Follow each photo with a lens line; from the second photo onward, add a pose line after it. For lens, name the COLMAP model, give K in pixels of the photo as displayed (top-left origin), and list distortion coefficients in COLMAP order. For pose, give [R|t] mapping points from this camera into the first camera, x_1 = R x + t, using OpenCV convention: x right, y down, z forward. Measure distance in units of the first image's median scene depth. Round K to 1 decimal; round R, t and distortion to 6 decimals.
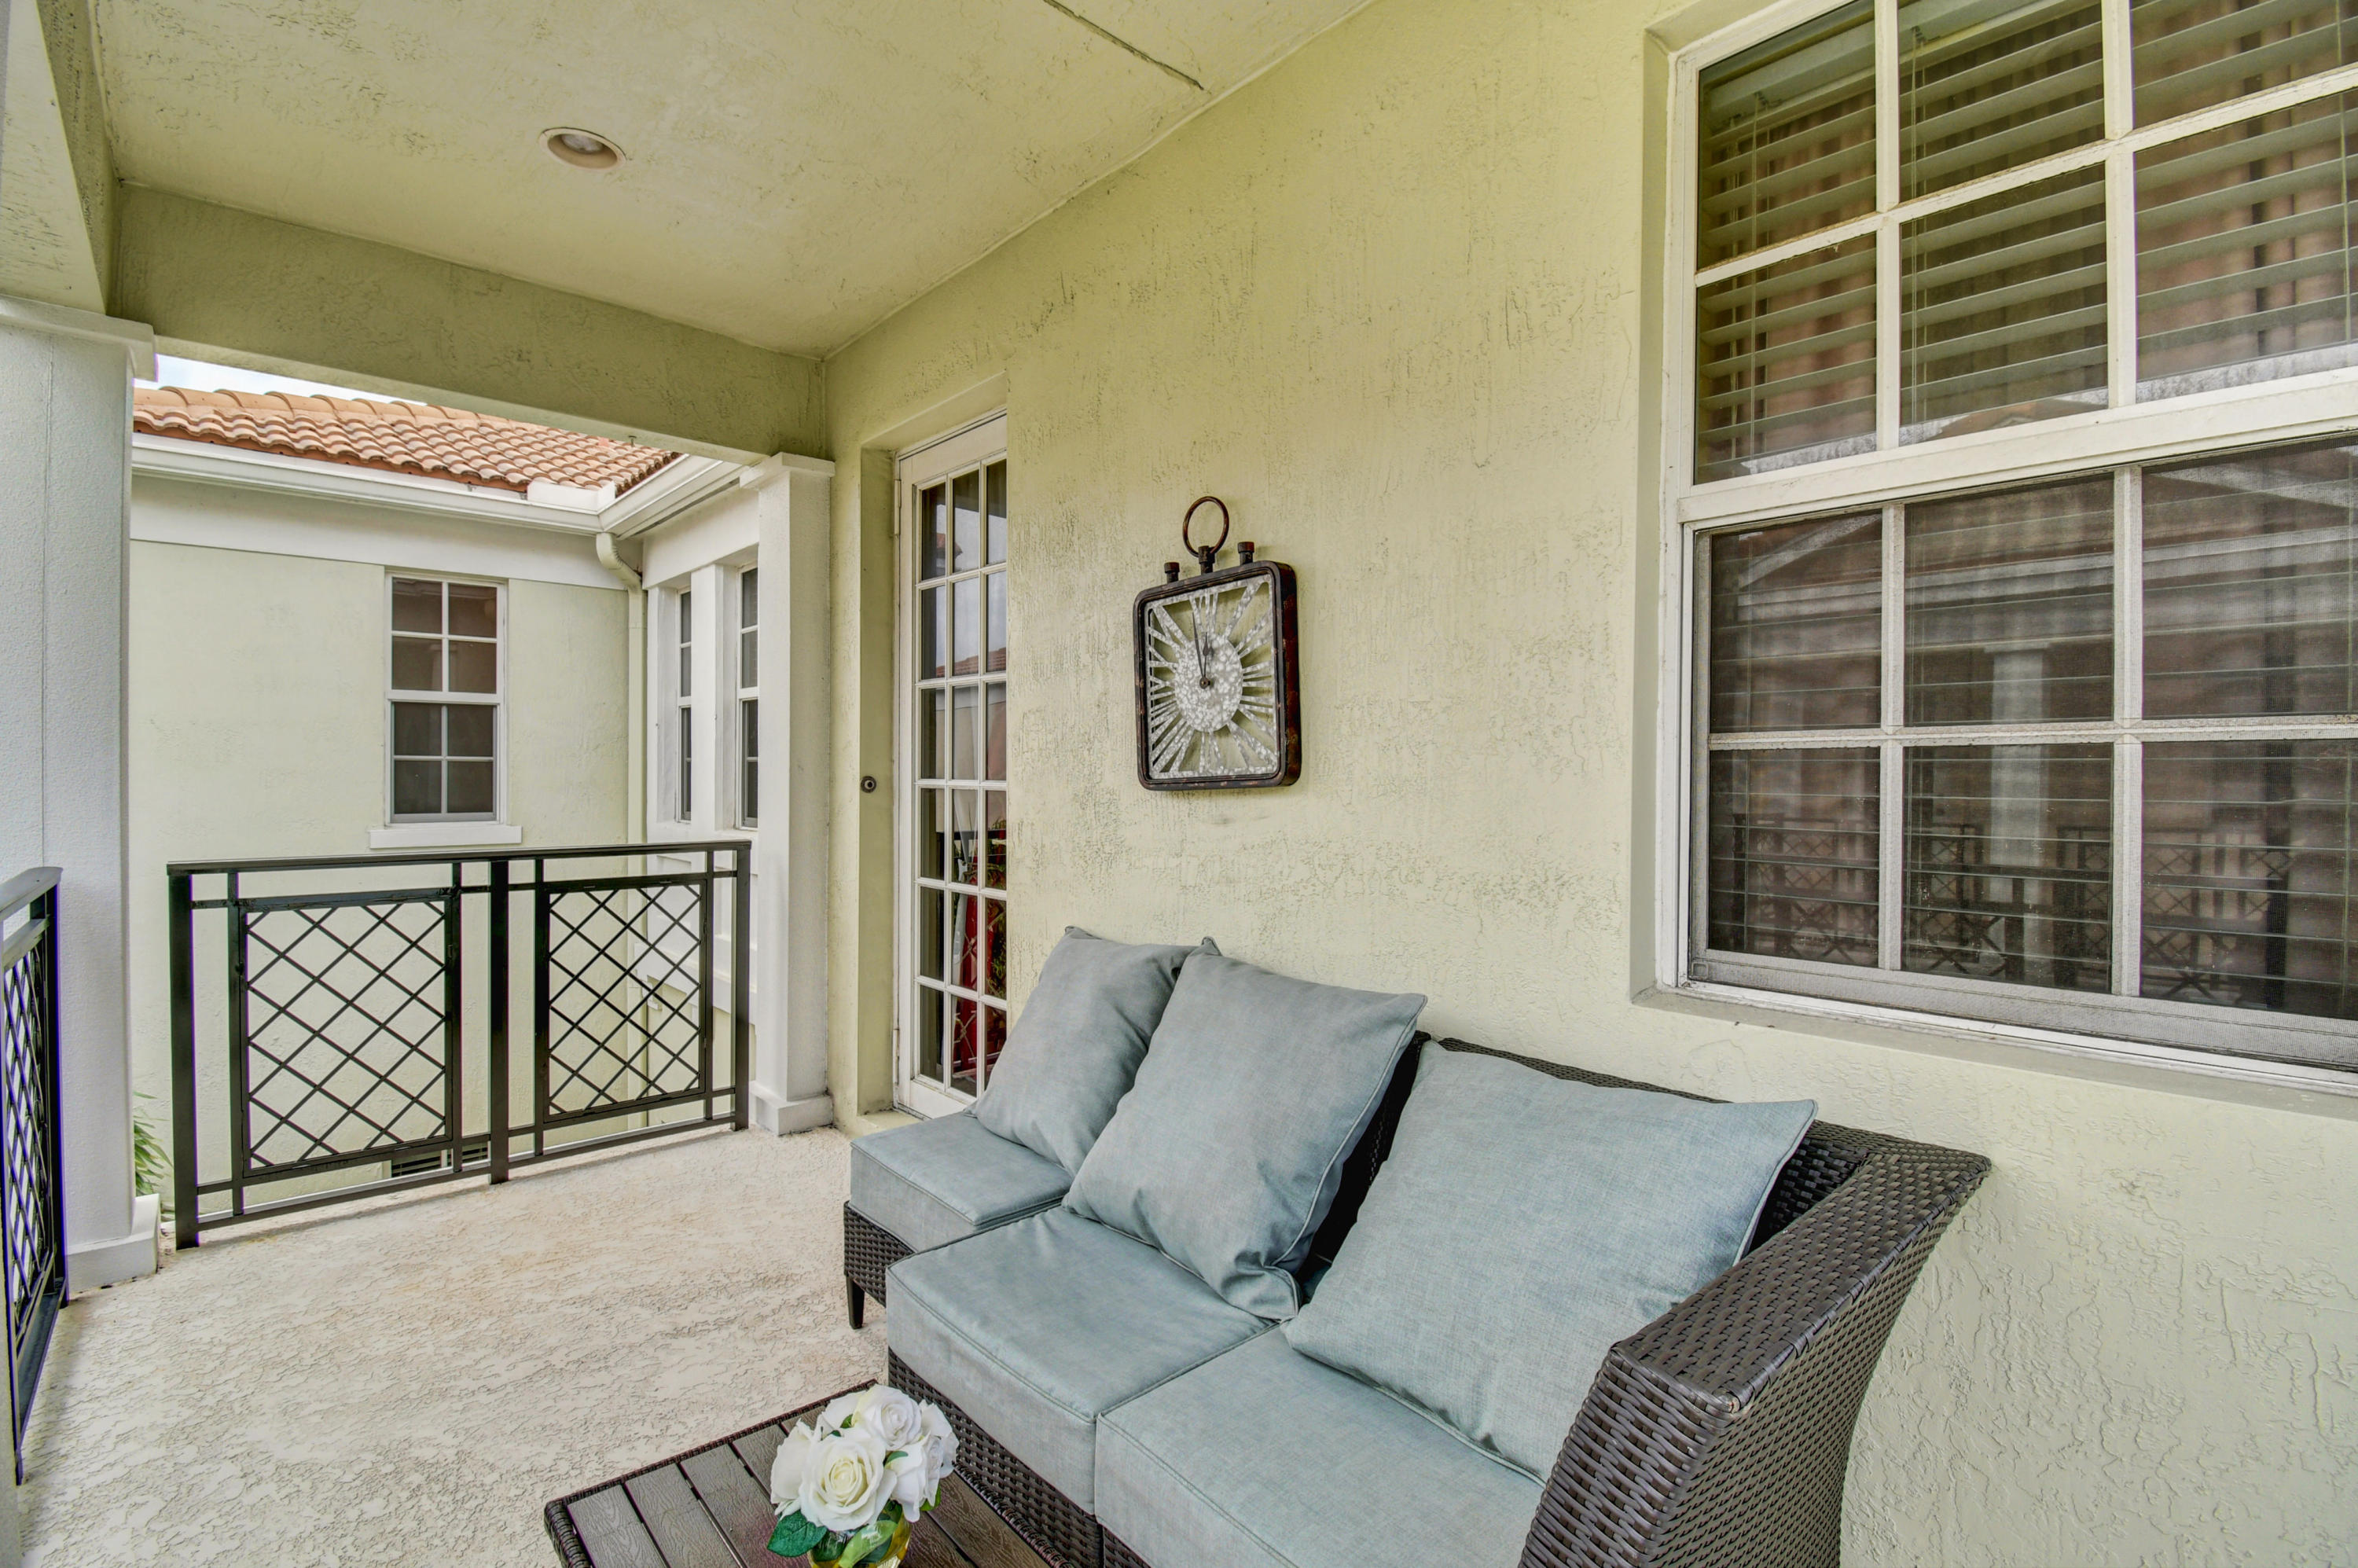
lens RADIAL K [[1060.6, 0, 1193.6], [0, 1060.6, 776.0], [0, 0, 1]] dist [-0.003720, -0.000497]
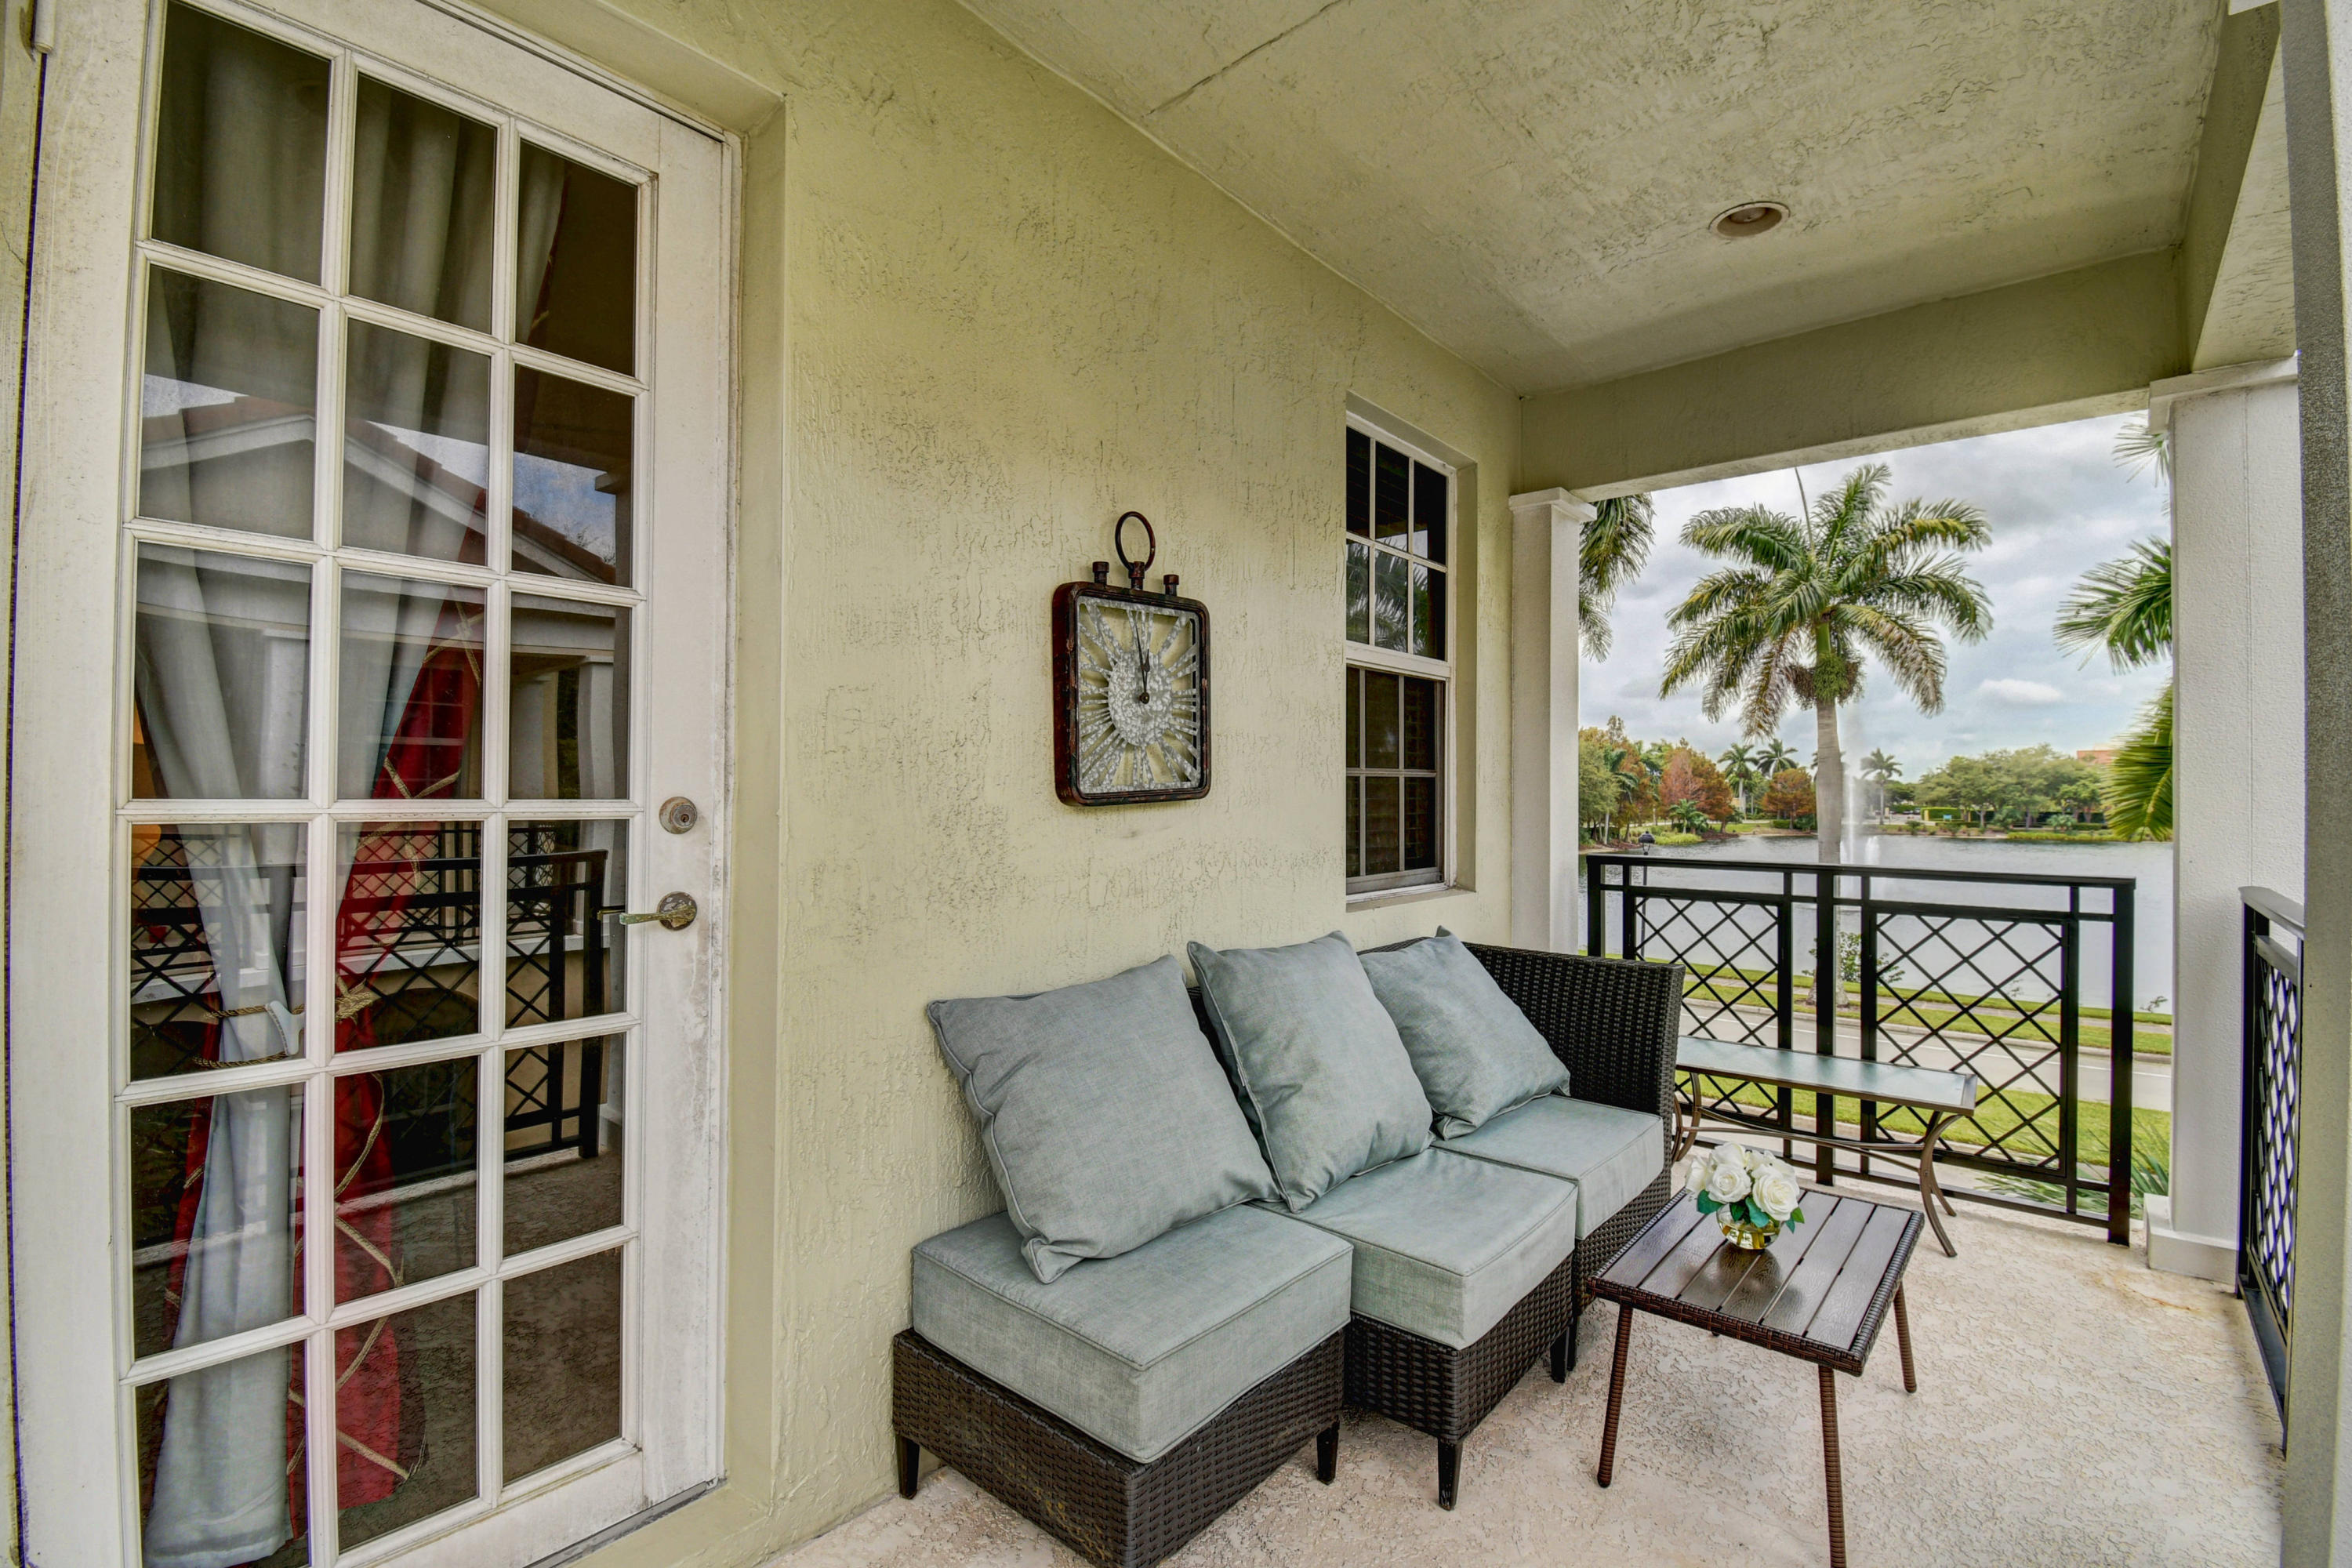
lens RADIAL K [[1057.9, 0, 1190.6], [0, 1057.9, 776.0], [0, 0, 1]] dist [-0.003720, -0.000497]
pose [[-0.136380, 0.009534, 0.990611, -0.987556], [-0.002266, 0.999948, -0.009936, -0.003417], [-0.990654, -0.003600, -0.136351, 1.086621]]
